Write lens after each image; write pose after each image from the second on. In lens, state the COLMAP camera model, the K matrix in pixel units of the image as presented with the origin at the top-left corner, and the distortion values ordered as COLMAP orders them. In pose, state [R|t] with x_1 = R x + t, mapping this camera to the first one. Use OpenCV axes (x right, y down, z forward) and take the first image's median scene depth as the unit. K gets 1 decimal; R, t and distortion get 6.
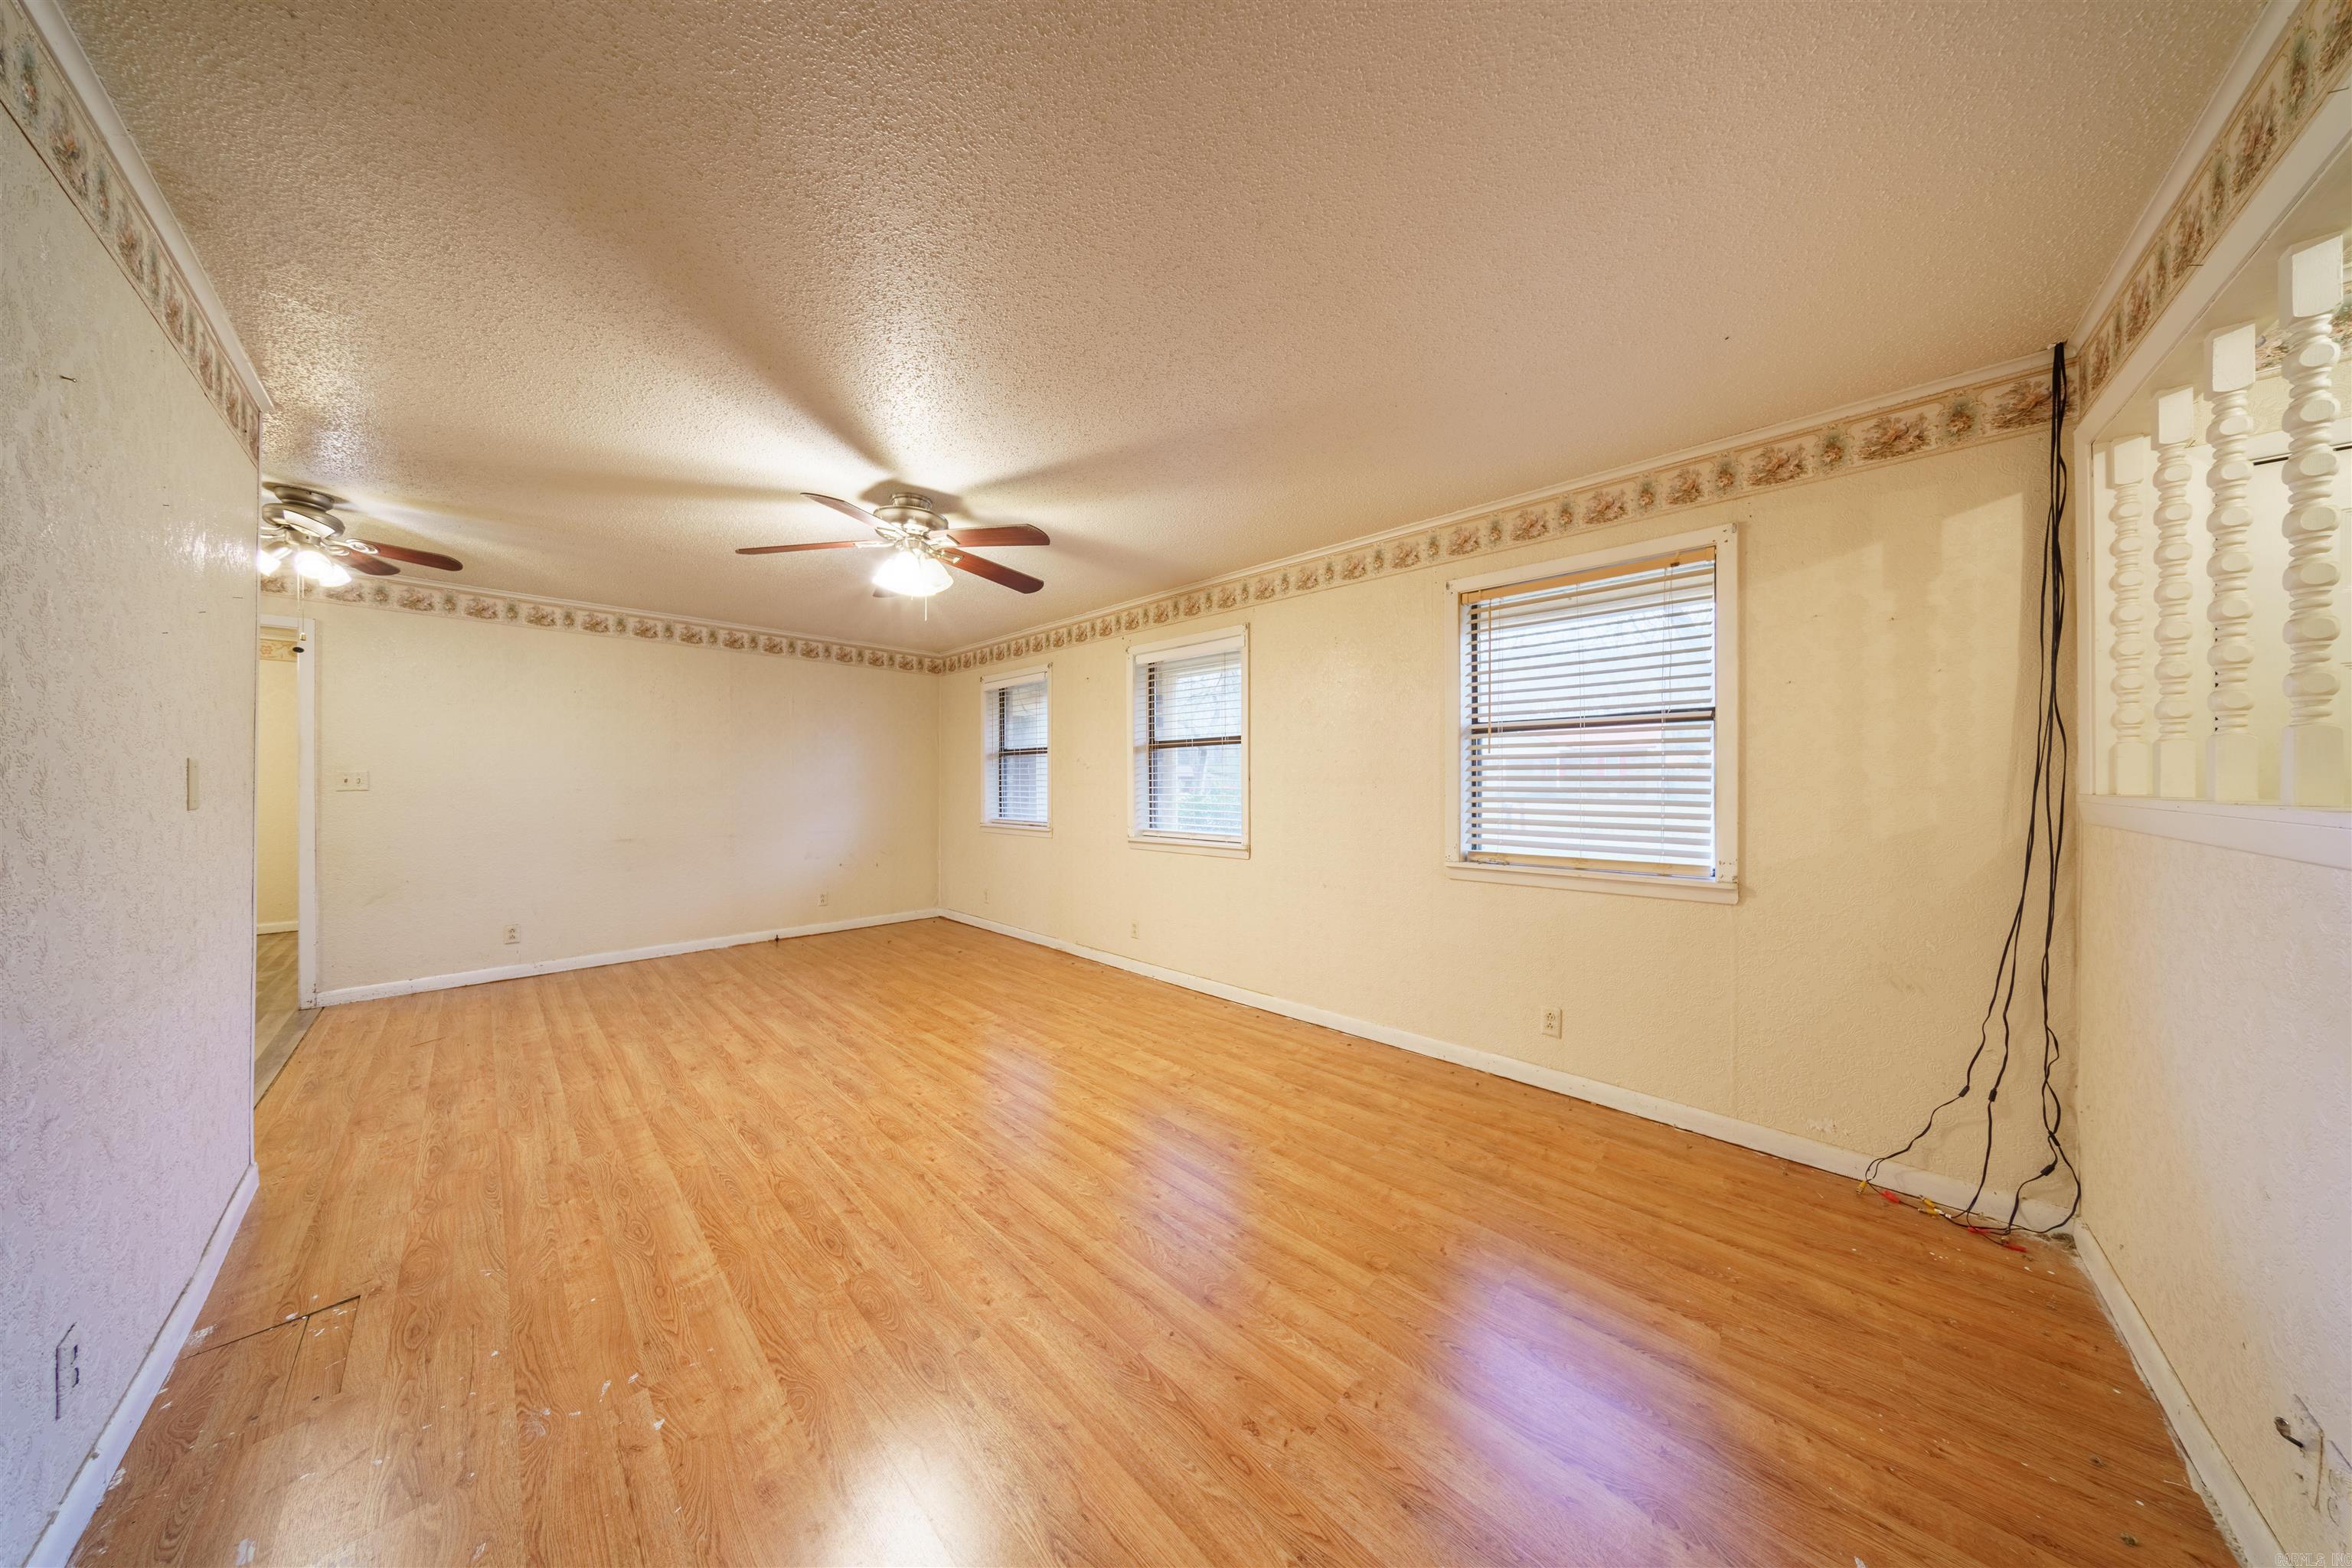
lens RADIAL K [[669.4, 0, 1173.6], [0, 669.4, 784.2], [0, 0, 1]] dist [0.000158, 0.000000]
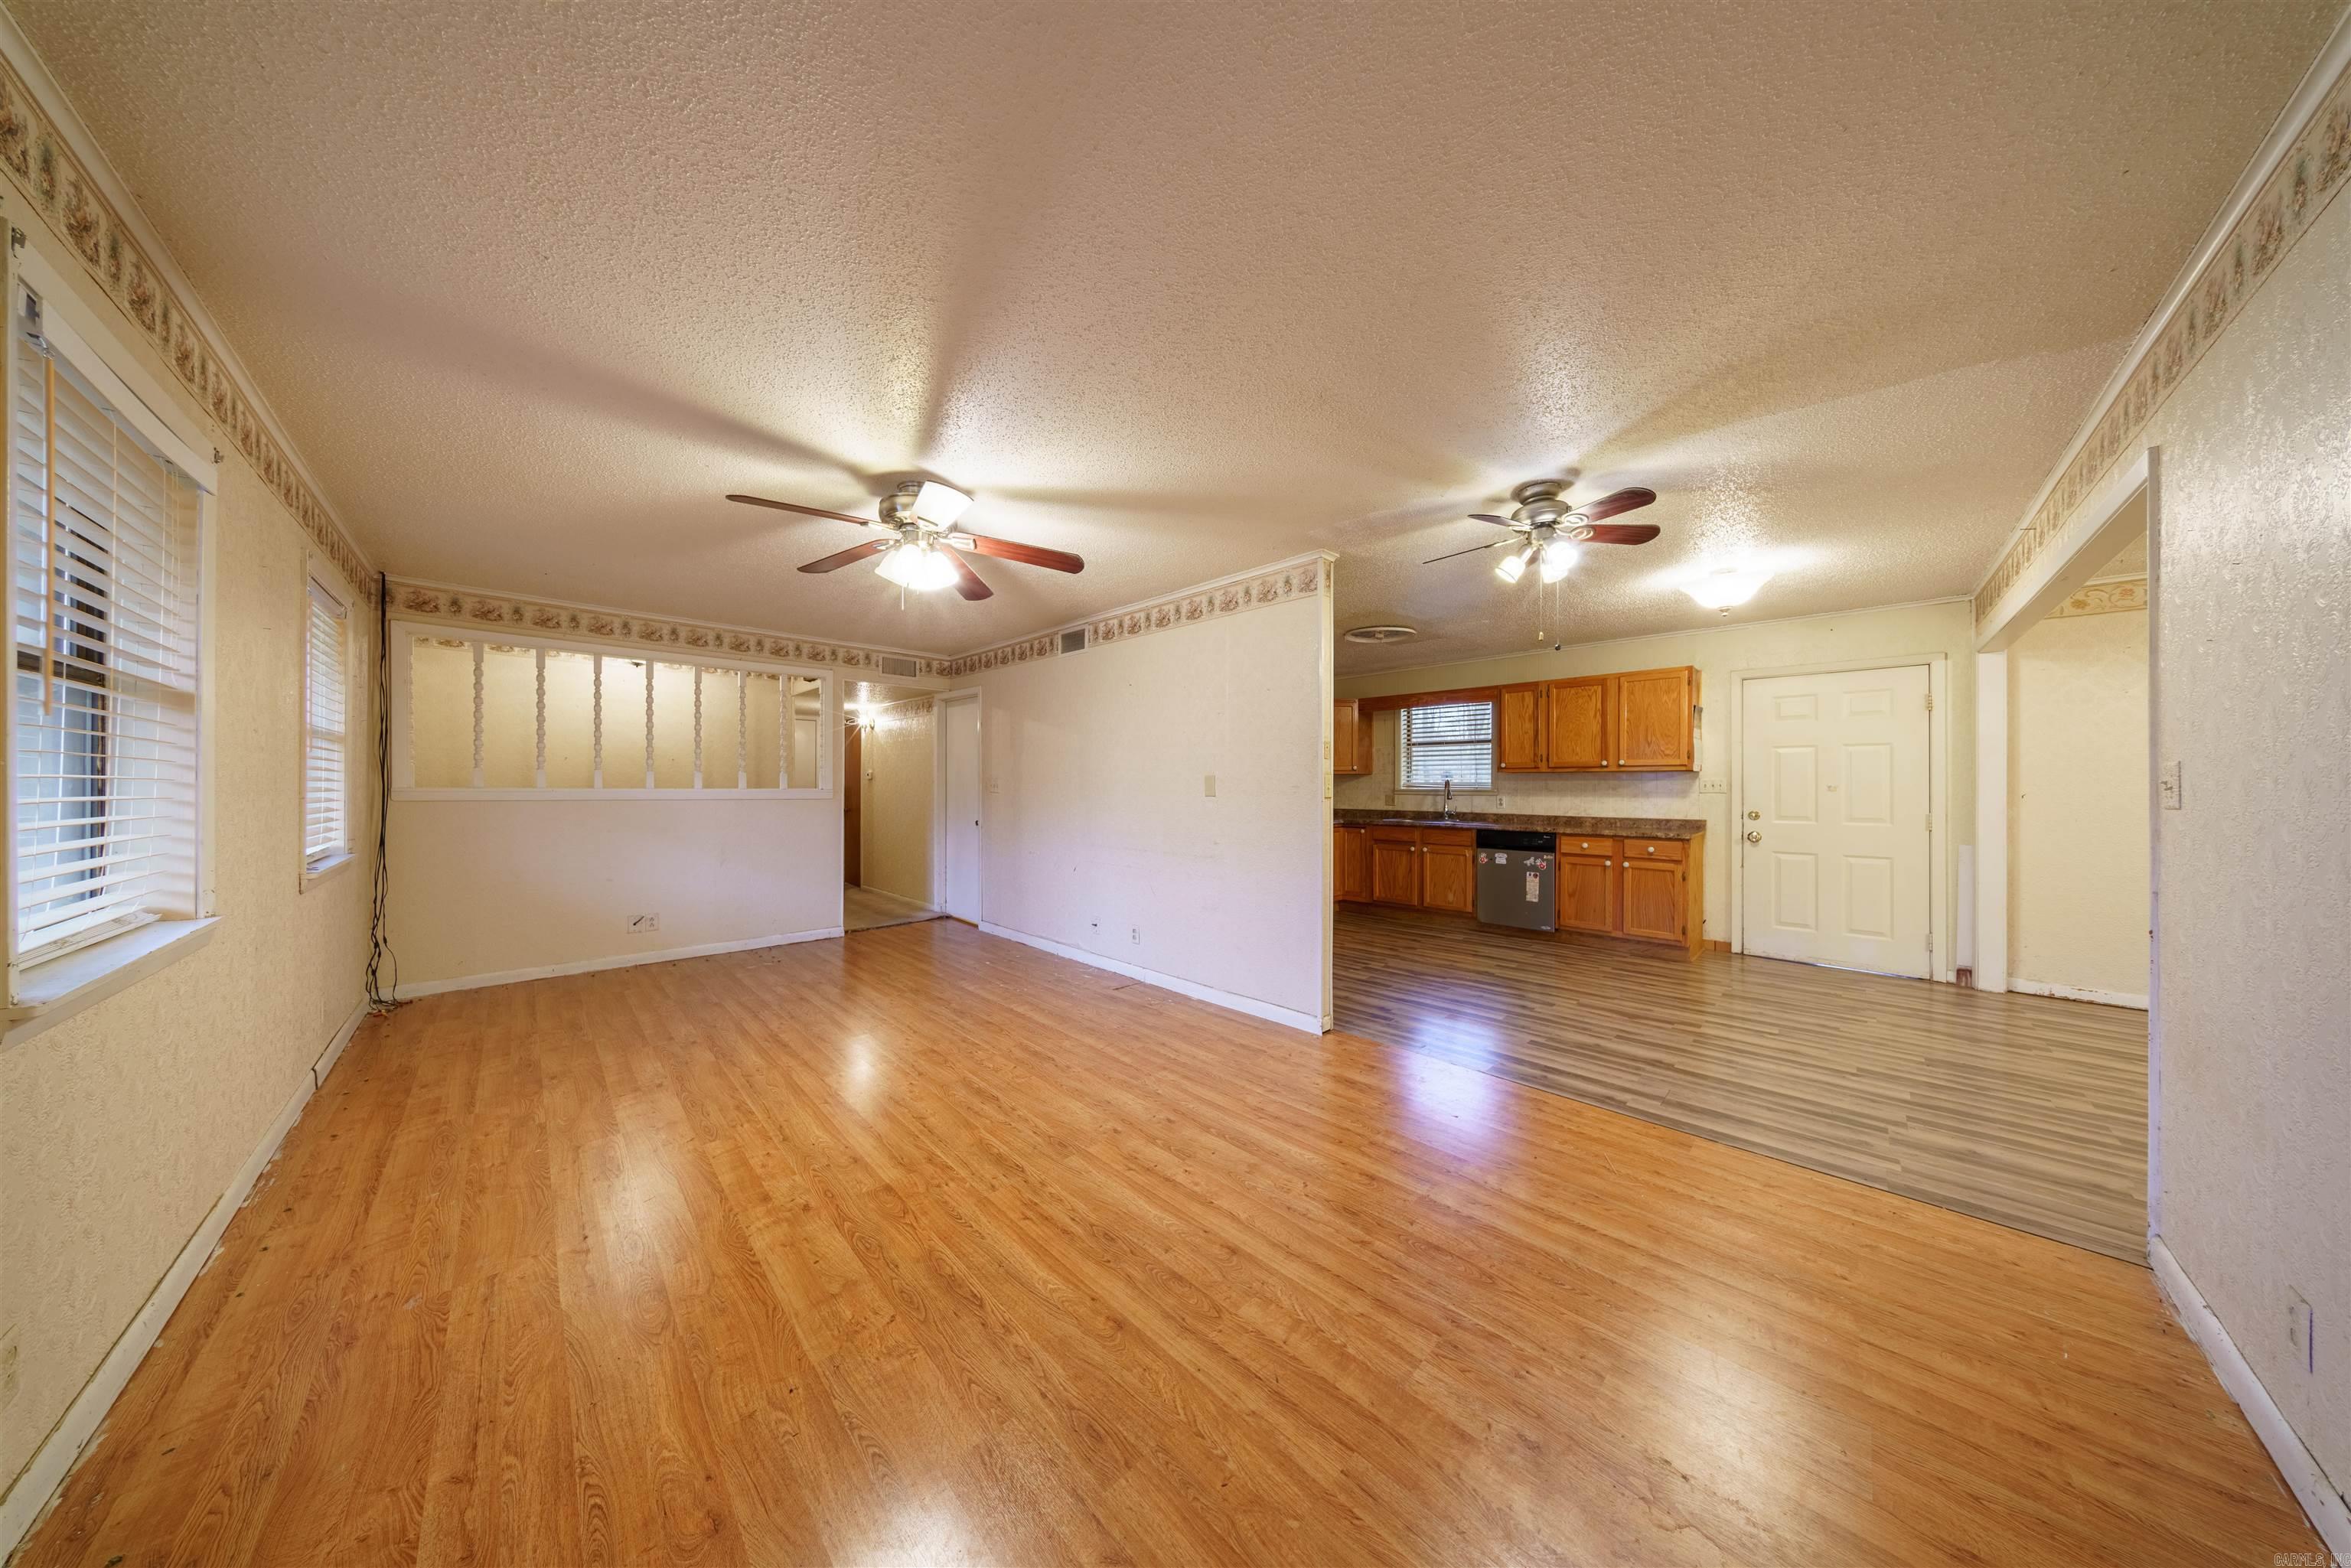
lens RADIAL K [[669.1, 0, 1177.5], [0, 669.1, 786.0], [0, 0, 1]] dist [0.000158, 0.000000]
pose [[-0.999706, -0.002212, 0.024147, -0.774249], [-0.002165, 0.999996, 0.001954, -0.004085], [-0.024151, 0.001901, -0.999707, 1.921229]]
